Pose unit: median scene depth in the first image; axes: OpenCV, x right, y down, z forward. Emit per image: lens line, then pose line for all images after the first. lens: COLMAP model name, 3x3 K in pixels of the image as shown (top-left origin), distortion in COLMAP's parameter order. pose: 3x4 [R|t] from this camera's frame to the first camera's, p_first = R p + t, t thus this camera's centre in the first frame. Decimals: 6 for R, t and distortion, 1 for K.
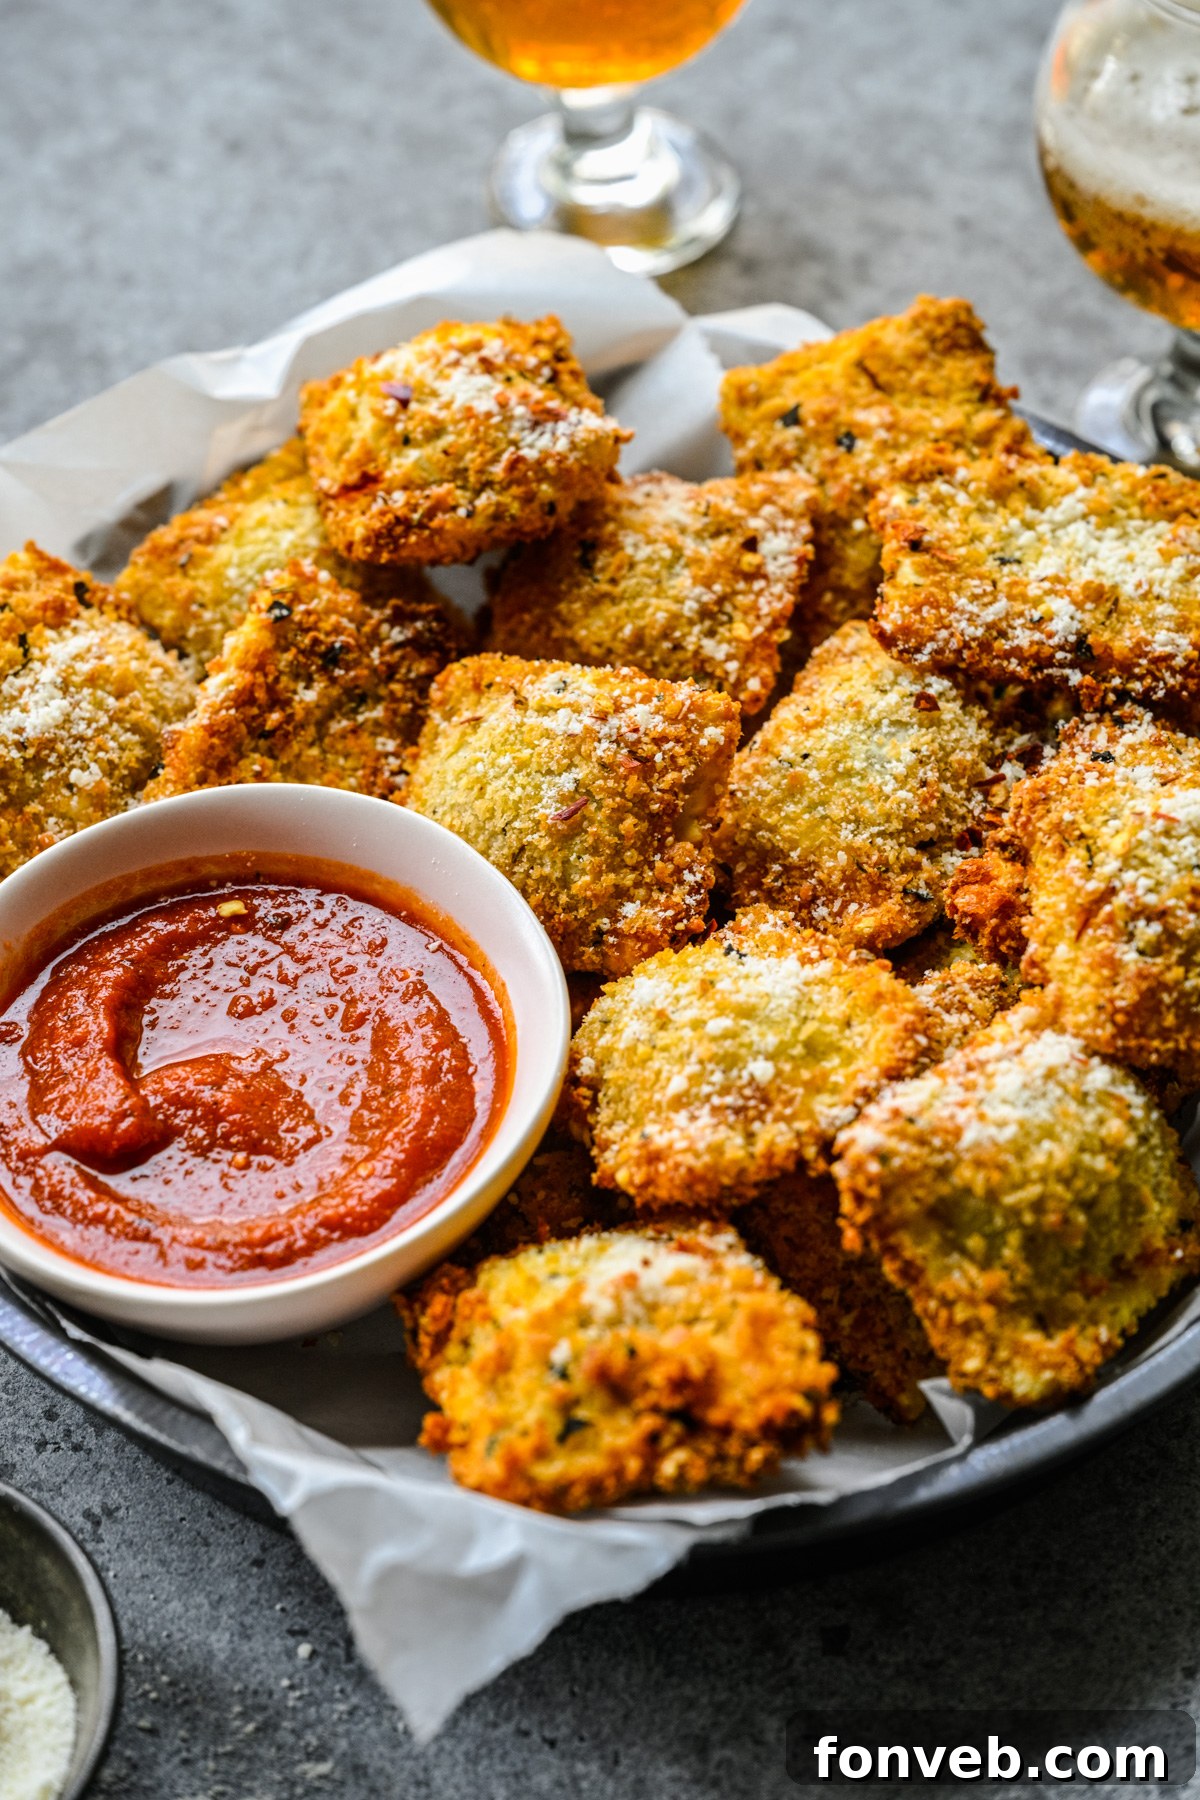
lens RADIAL K [[3476.6, 0, 526.5], [0, 3476.6, 936.0], [0, 0, 1]] dist [-0.170474, 0.306006]
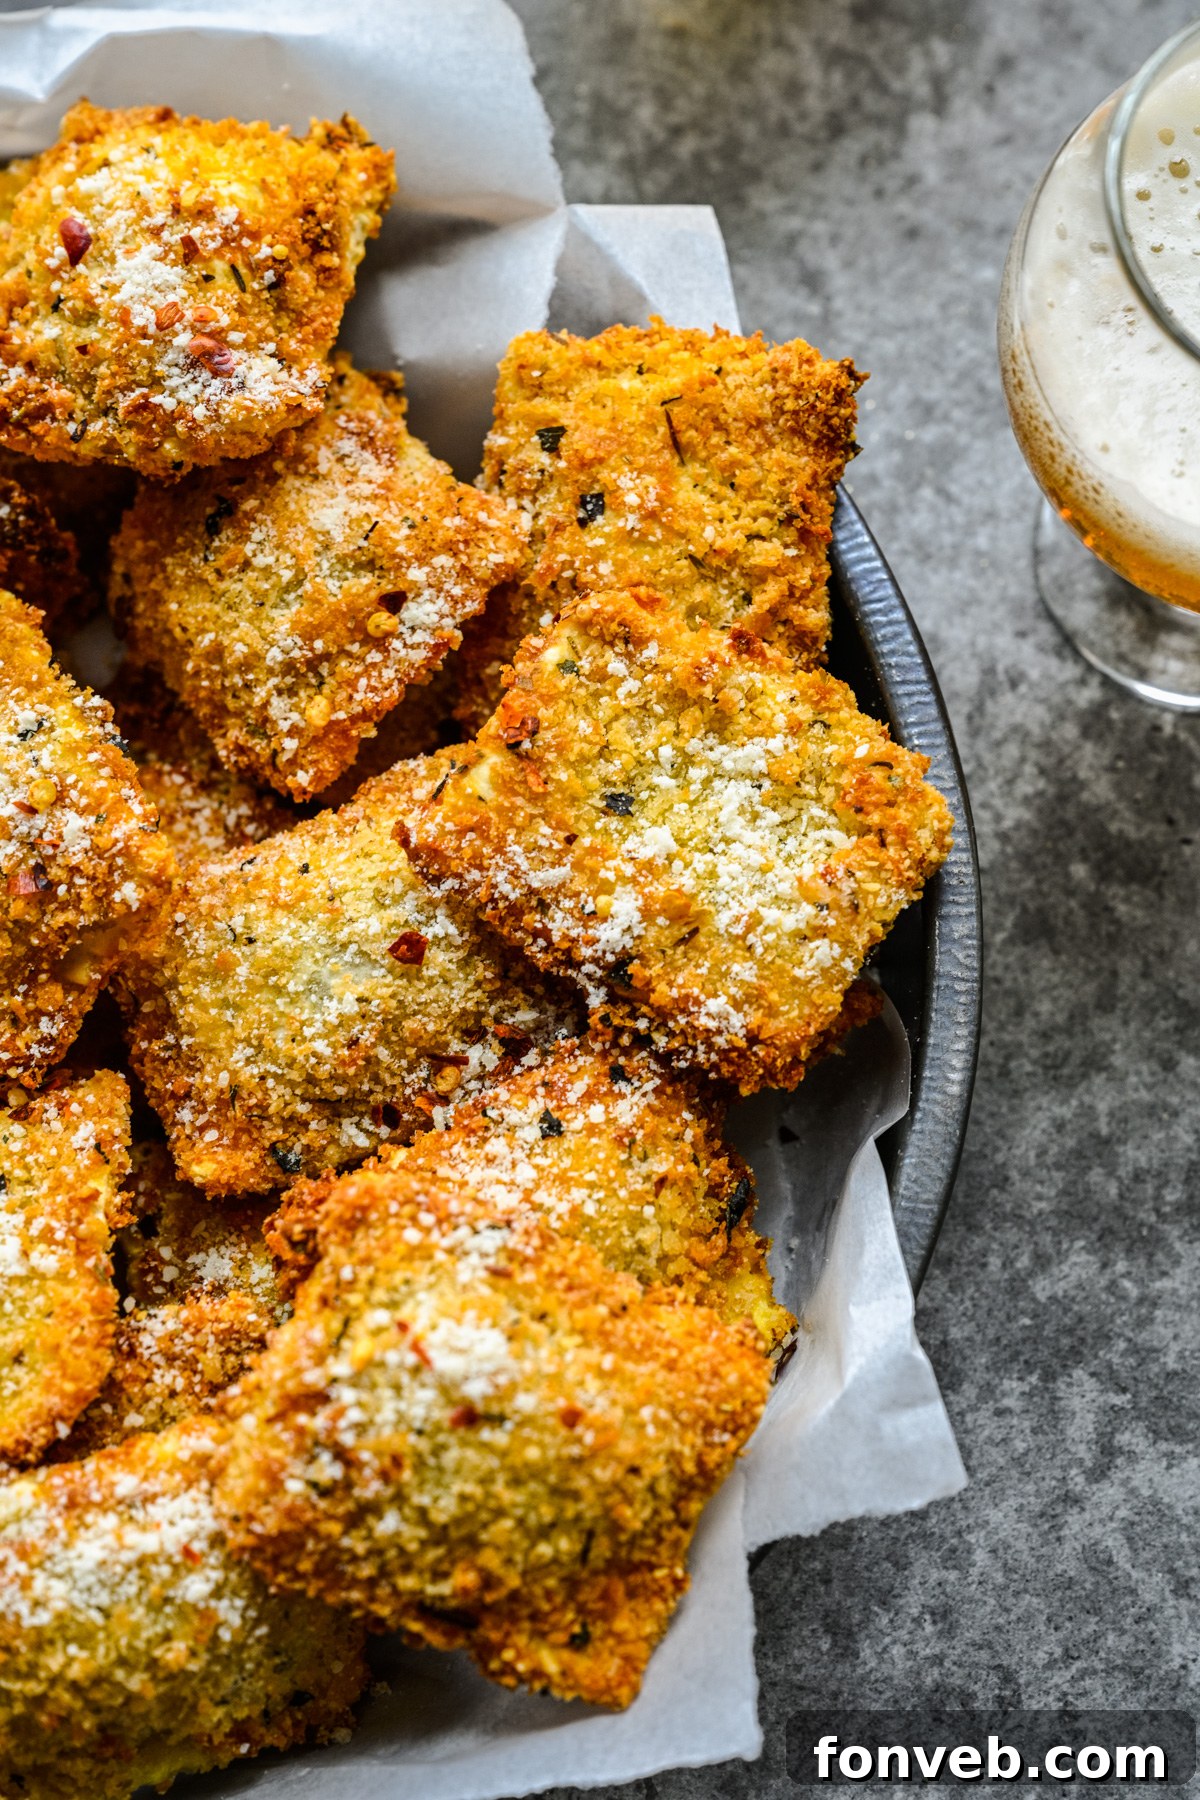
lens RADIAL K [[3453.4, 0, 507.1], [0, 3453.4, 900.8], [0, 0, 1]] dist [-0.161534, 0.297609]
pose [[0.878800, 0.457880, -0.134377, 0.237568], [-0.348162, 0.807809, 0.475634, -0.466729], [0.326334, -0.371202, 0.869319, 0.304105]]
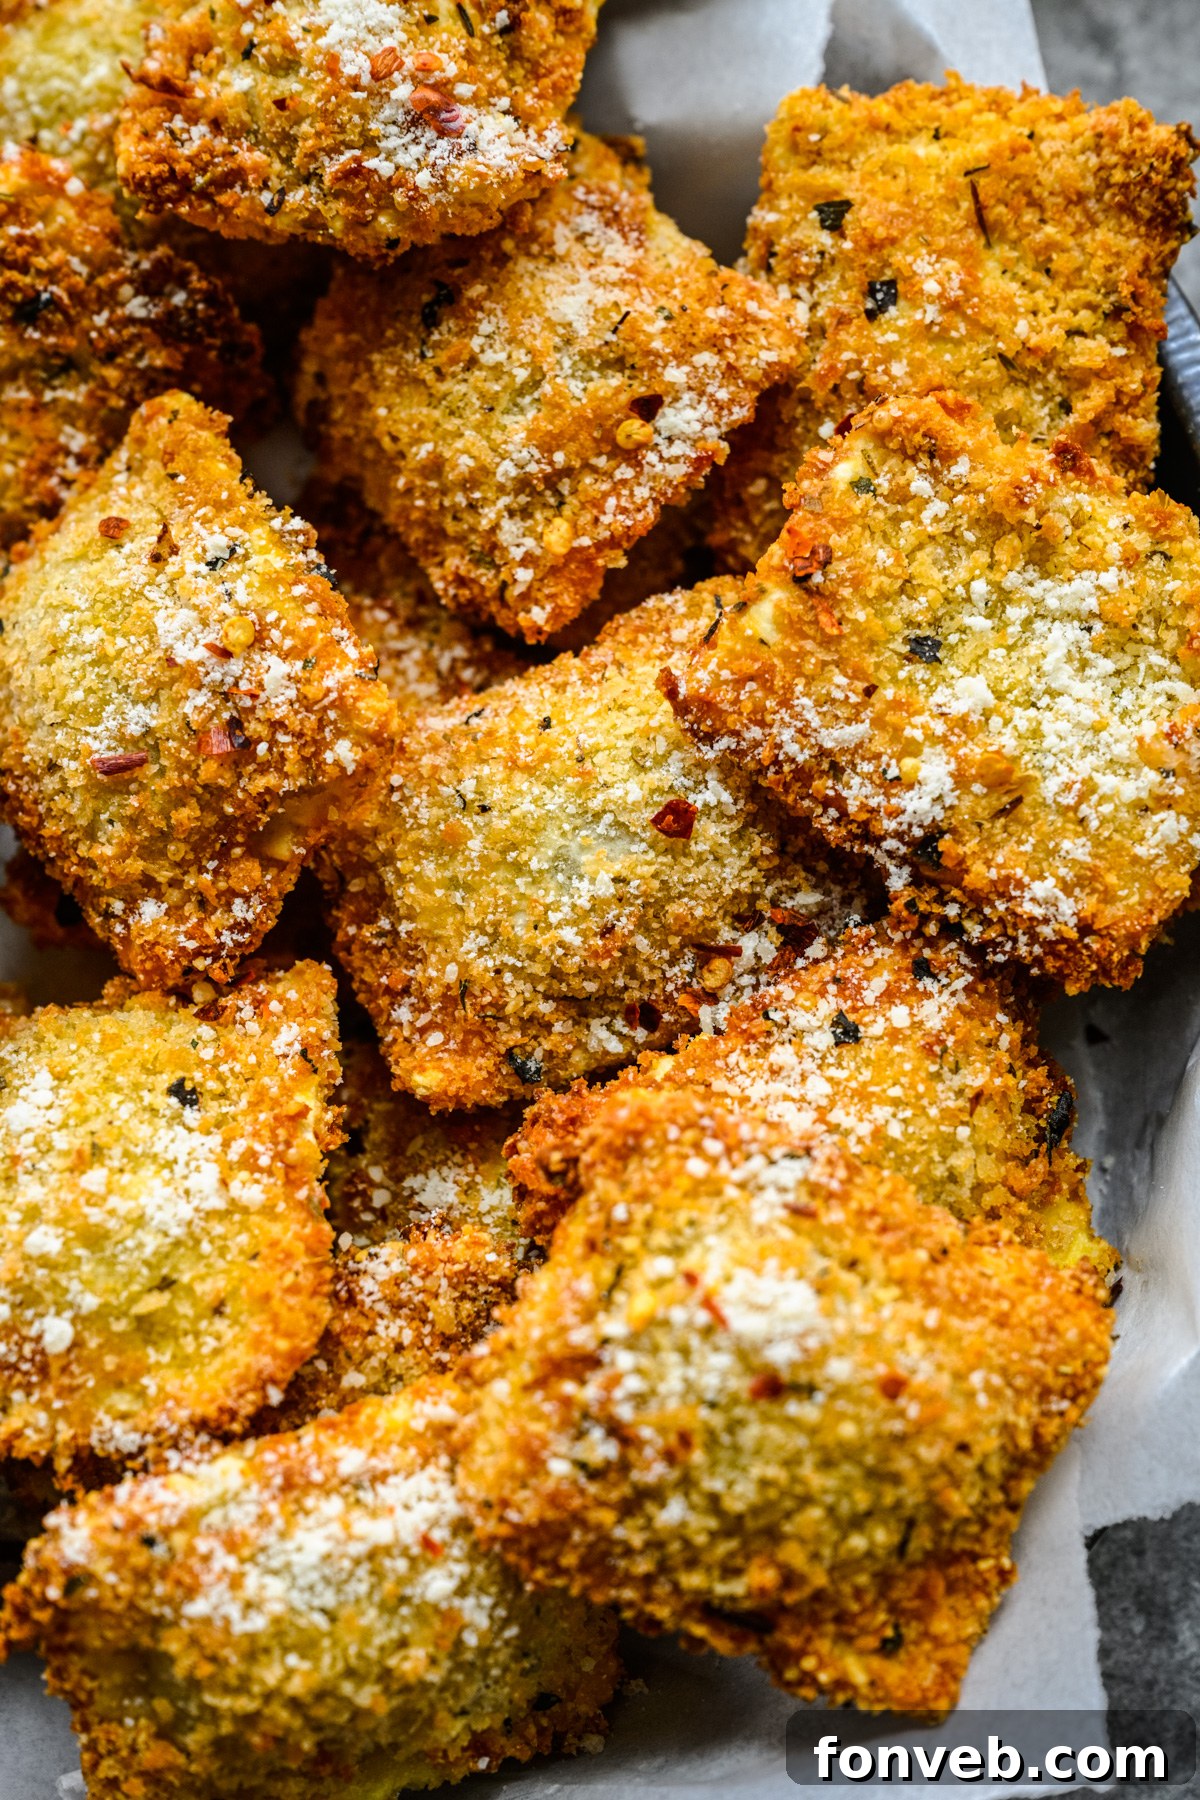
lens RADIAL K [[3431.7, 0, 527.8], [0, 3431.7, 910.3], [0, 0, 1]] dist [-0.162141, 0.307060]
pose [[0.877727, 0.467183, -0.106471, 0.169024], [-0.352008, 0.779444, 0.518226, -0.391963], [0.325095, -0.417382, 0.848591, 0.403638]]
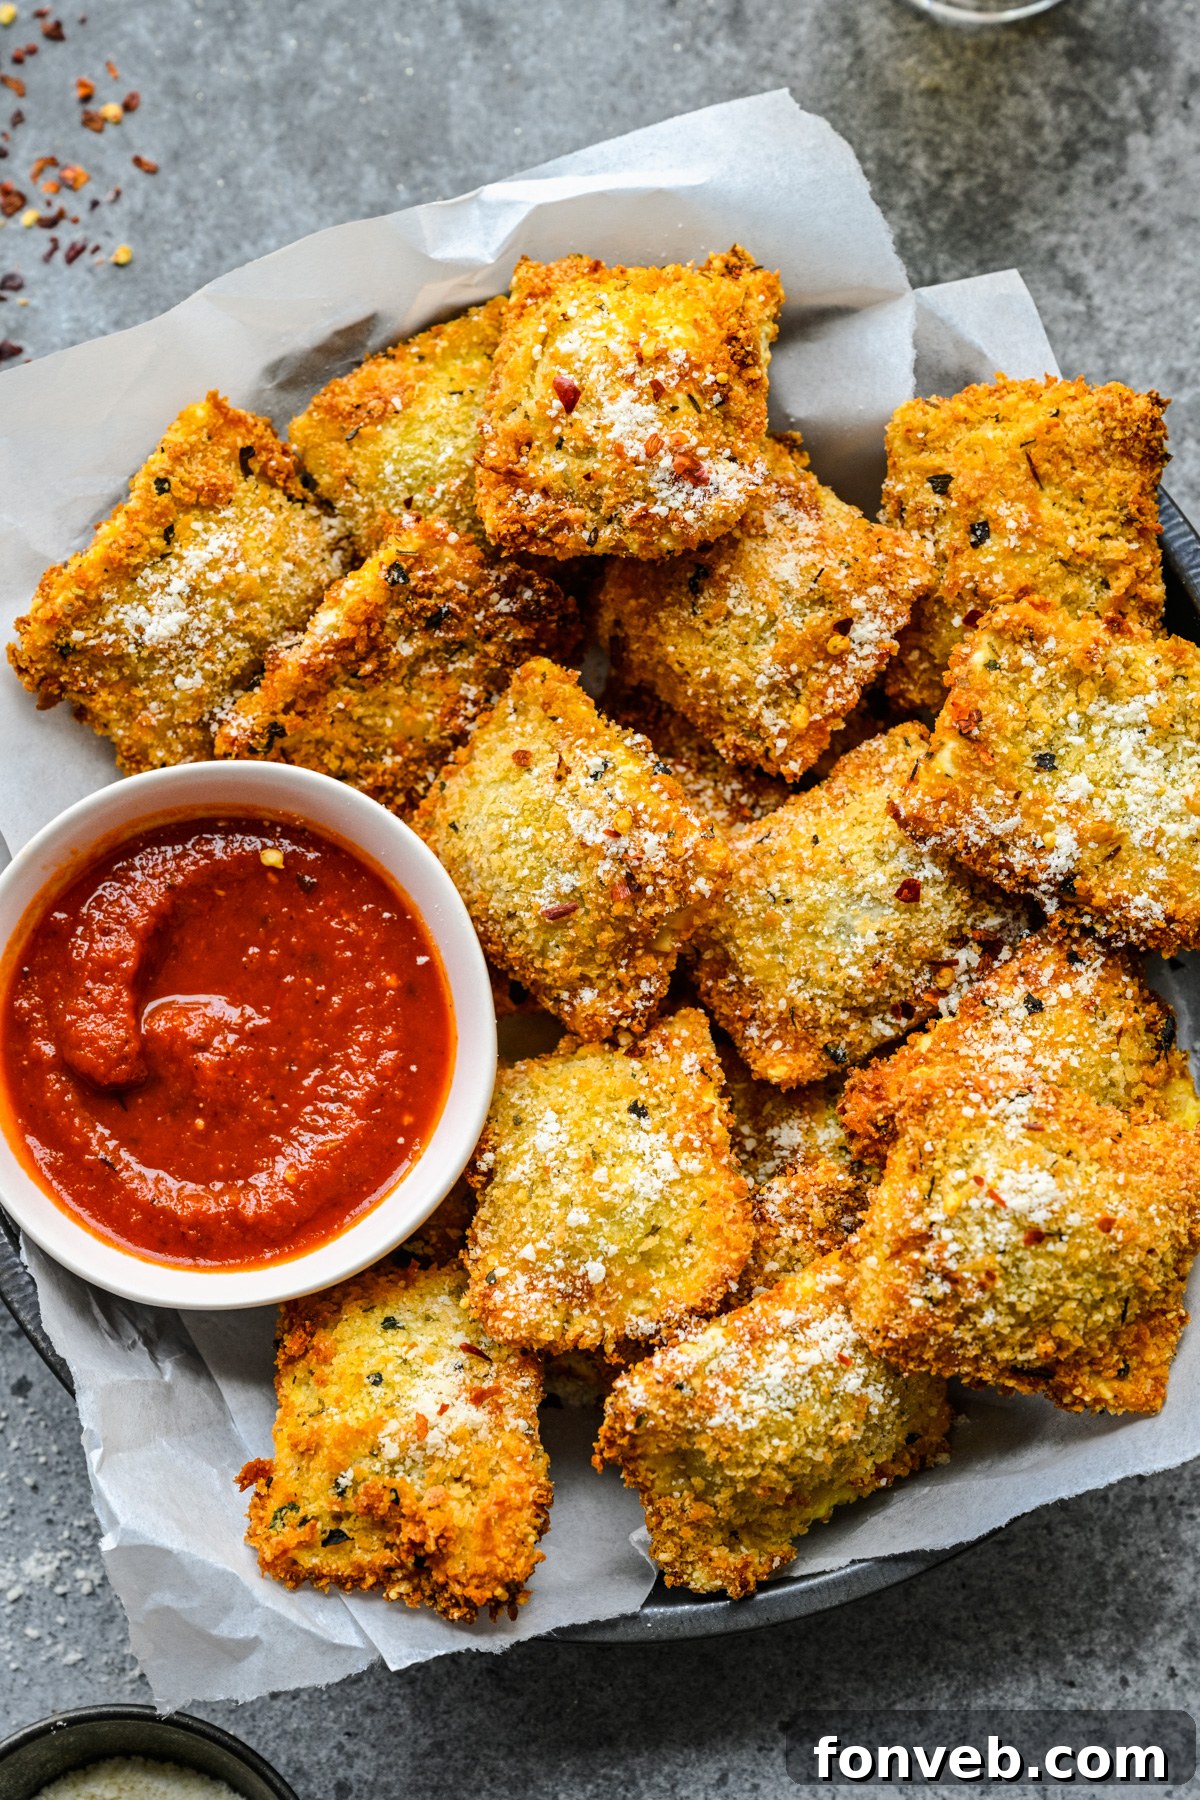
lens RADIAL K [[3453.4, 0, 507.1], [0, 3453.4, 900.8], [0, 0, 1]] dist [-0.161534, 0.297609]
pose [[0.943581, 0.326210, -0.056935, 0.057518], [-0.234973, 0.780730, 0.579007, -0.665368], [0.233329, -0.532961, 0.813333, 0.075206]]
